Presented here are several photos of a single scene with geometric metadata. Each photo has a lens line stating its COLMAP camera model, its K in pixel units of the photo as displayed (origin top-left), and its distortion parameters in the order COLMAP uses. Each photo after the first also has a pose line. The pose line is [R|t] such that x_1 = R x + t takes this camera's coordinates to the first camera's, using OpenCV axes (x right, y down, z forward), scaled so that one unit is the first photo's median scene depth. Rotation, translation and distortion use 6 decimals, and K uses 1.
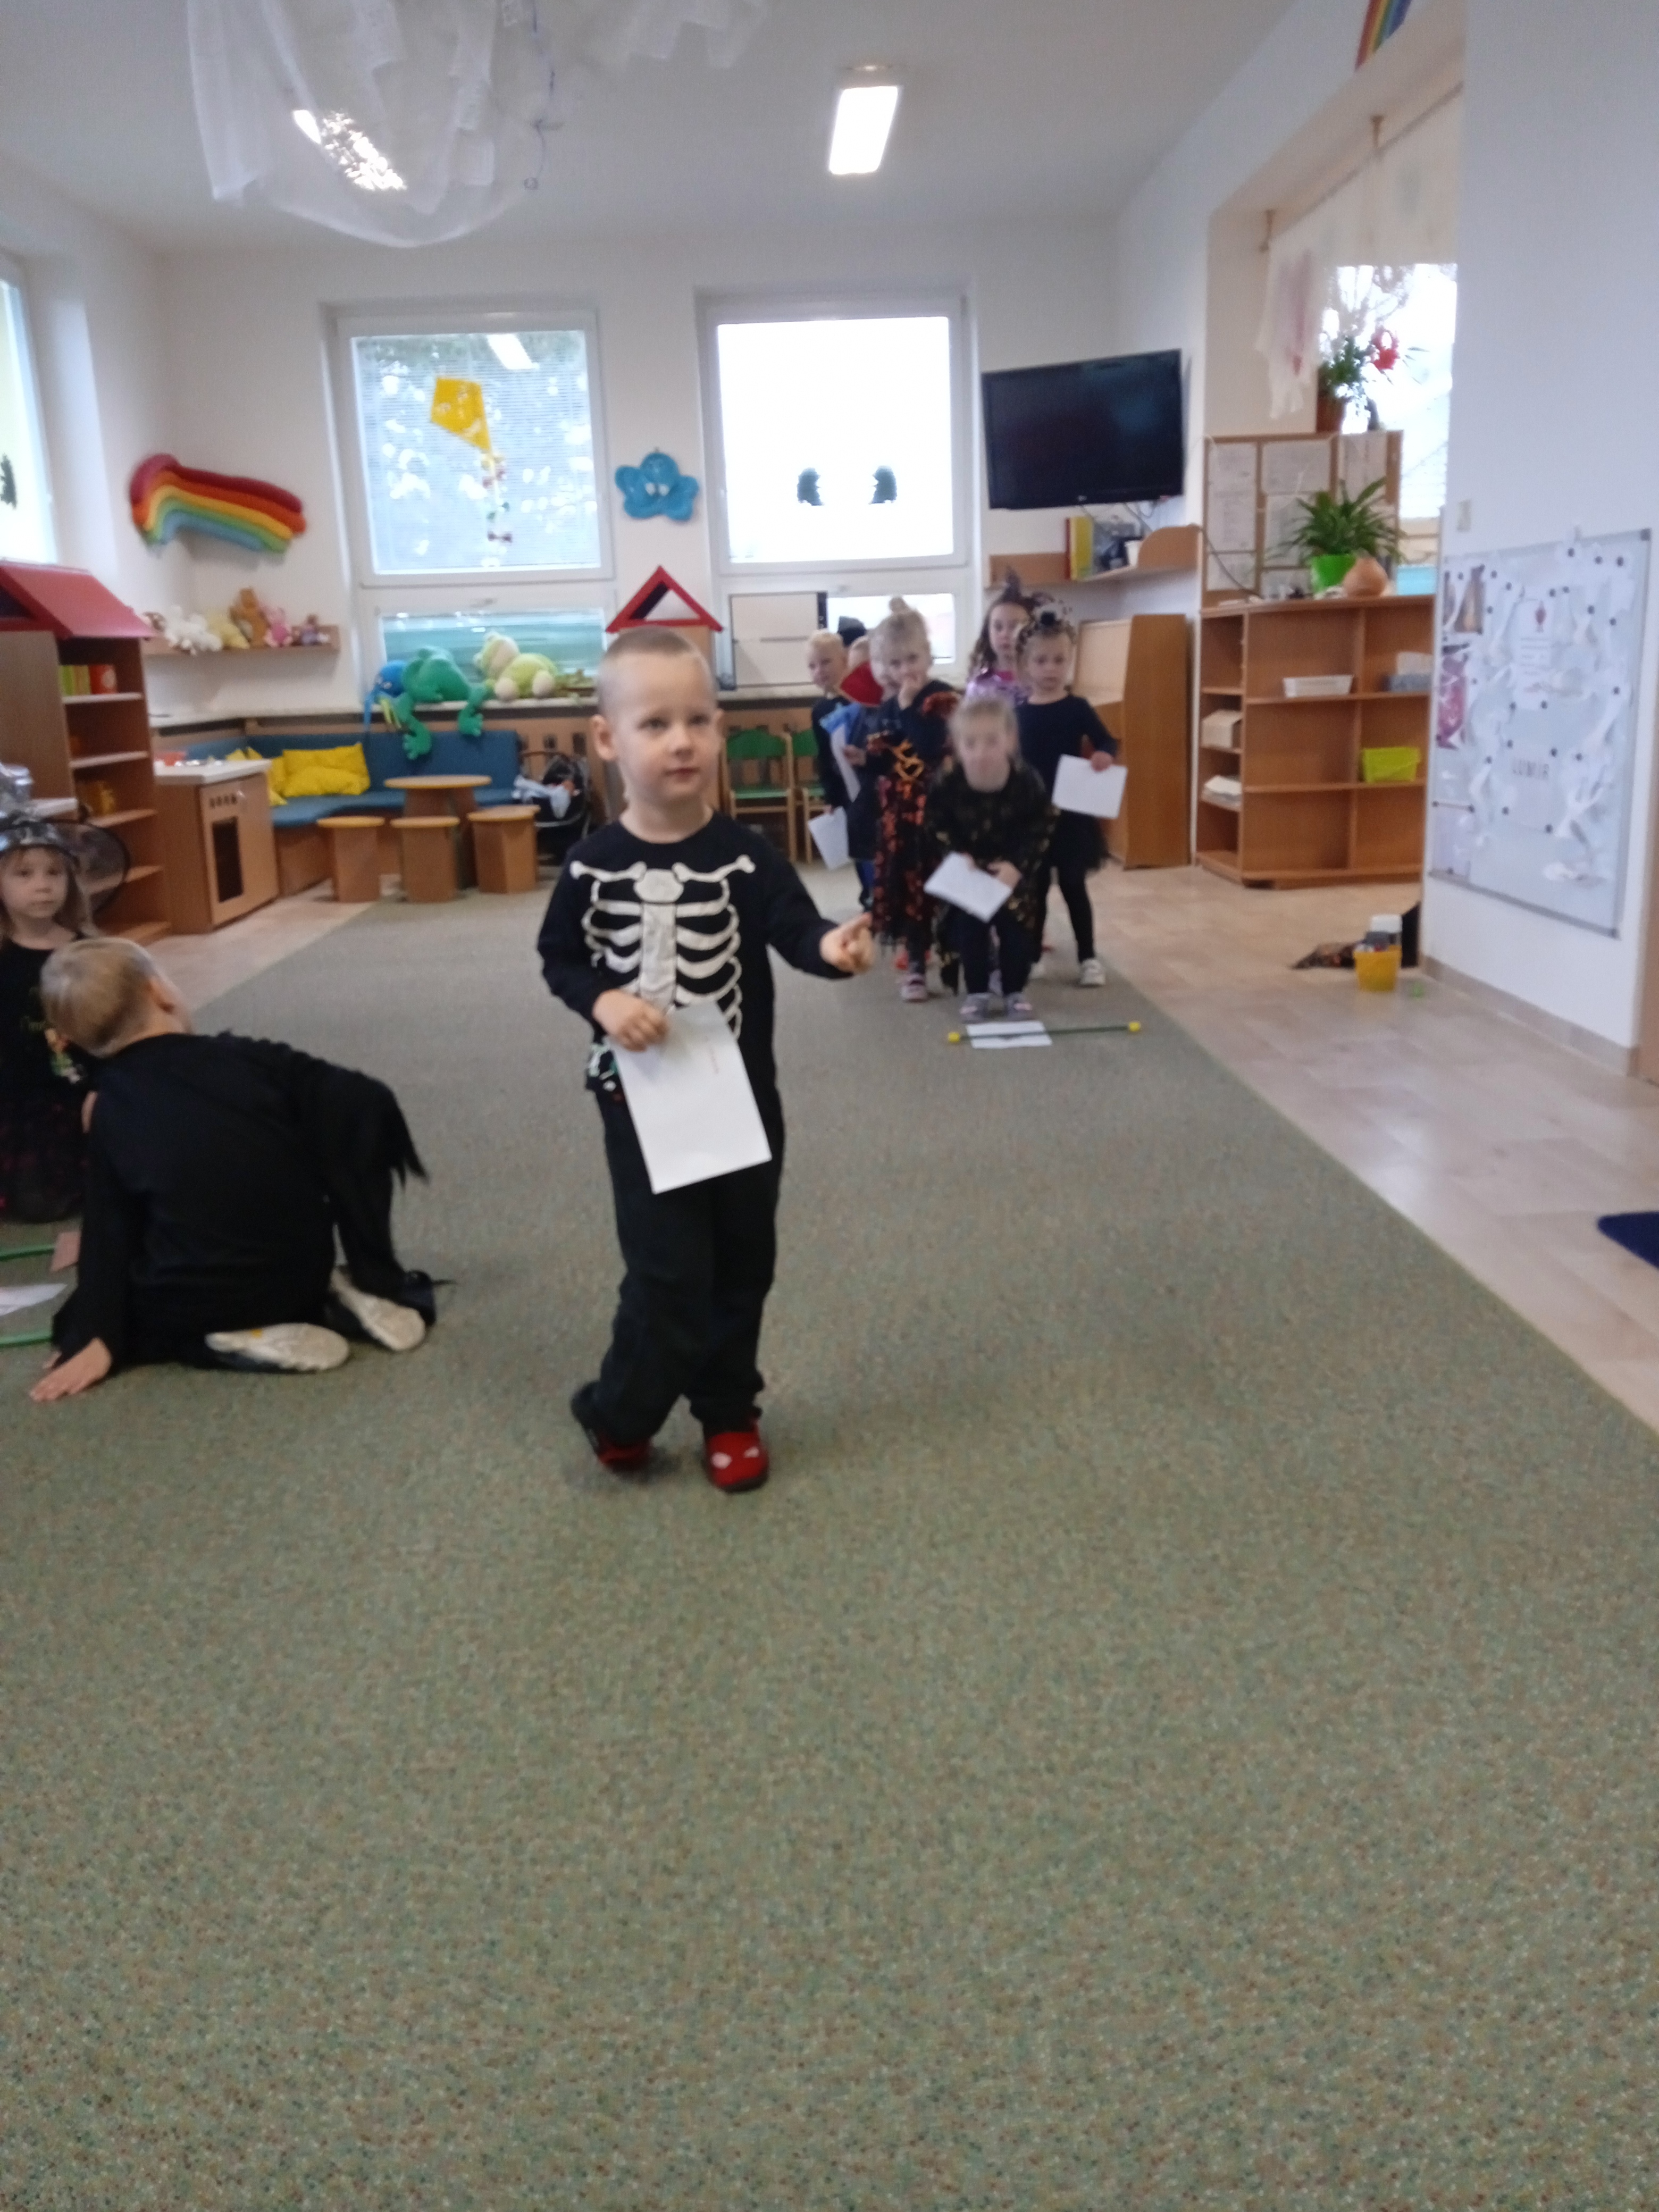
lens RADIAL K [[1761.4, 0, 829.5], [0, 1761.4, 1106.0], [0, 0, 1]] dist [-0.009508, -0.015495]
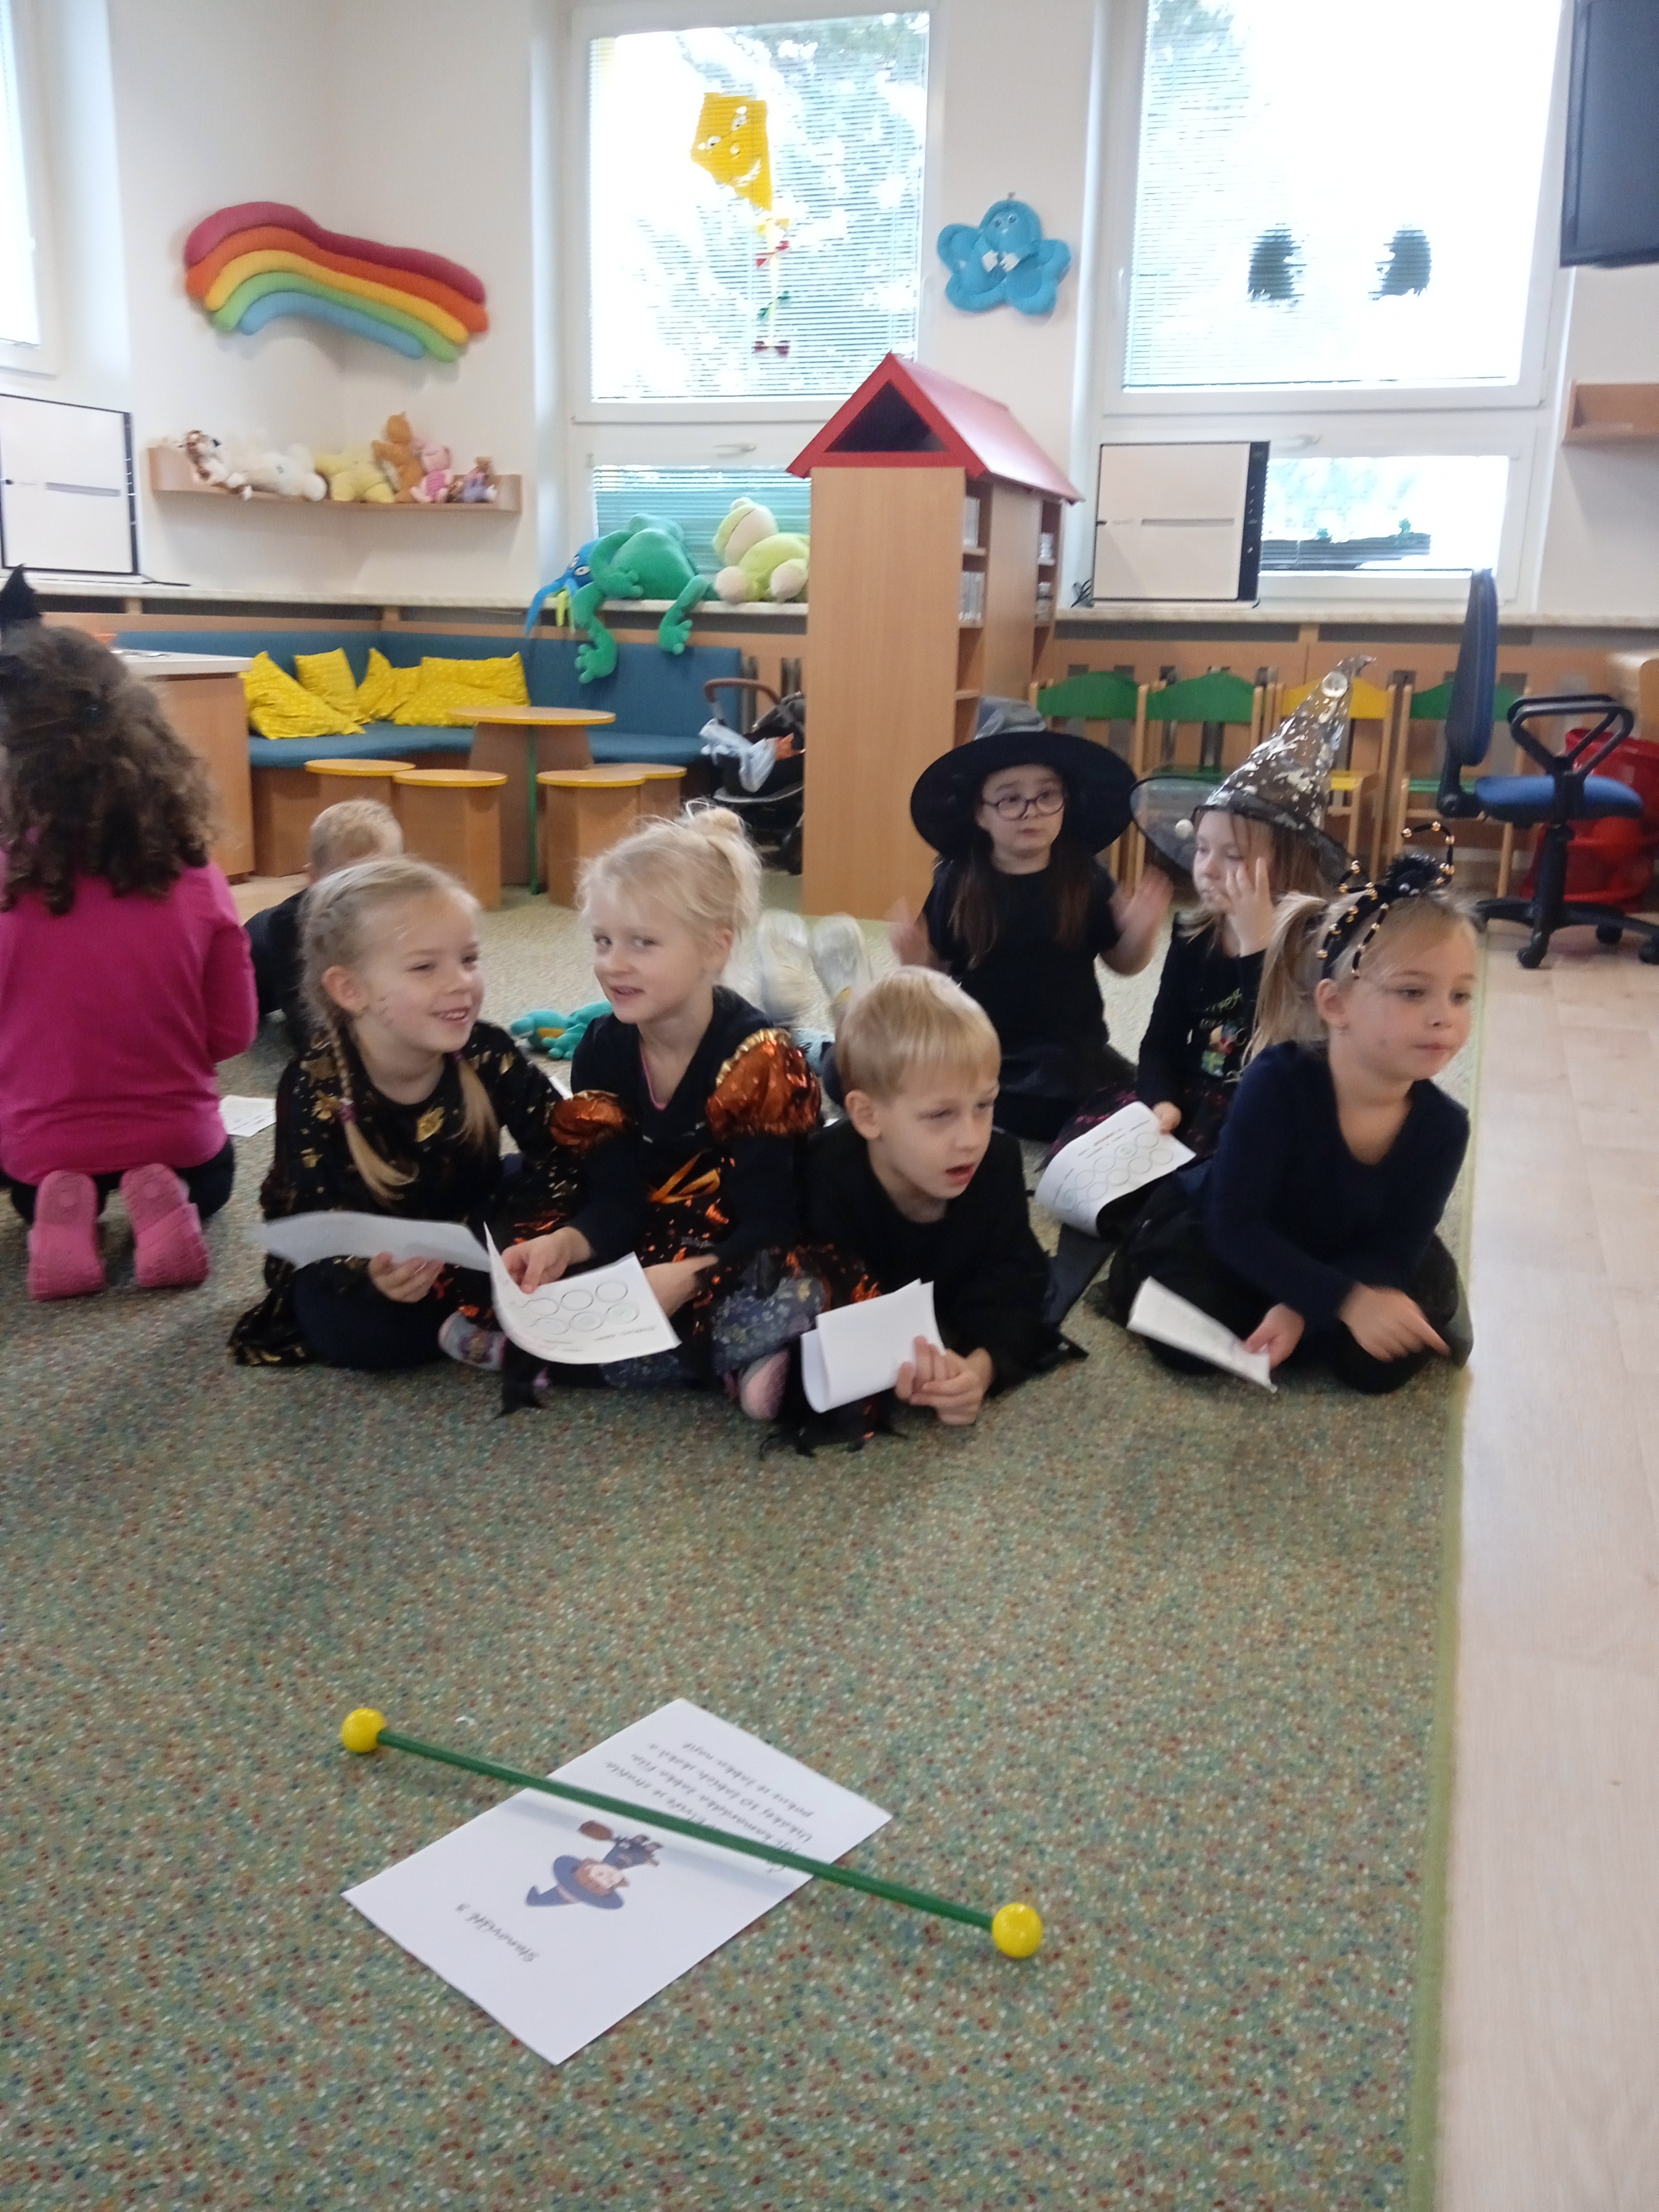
lens RADIAL K [[1761.4, 0, 829.5], [0, 1761.4, 1106.0], [0, 0, 1]] dist [-0.009508, -0.015495]
pose [[0.915566, 0.159834, -0.369043, 0.114096], [-0.154920, 0.986985, 0.043122, -0.083957], [0.371133, 0.017691, 0.928411, 0.427987]]
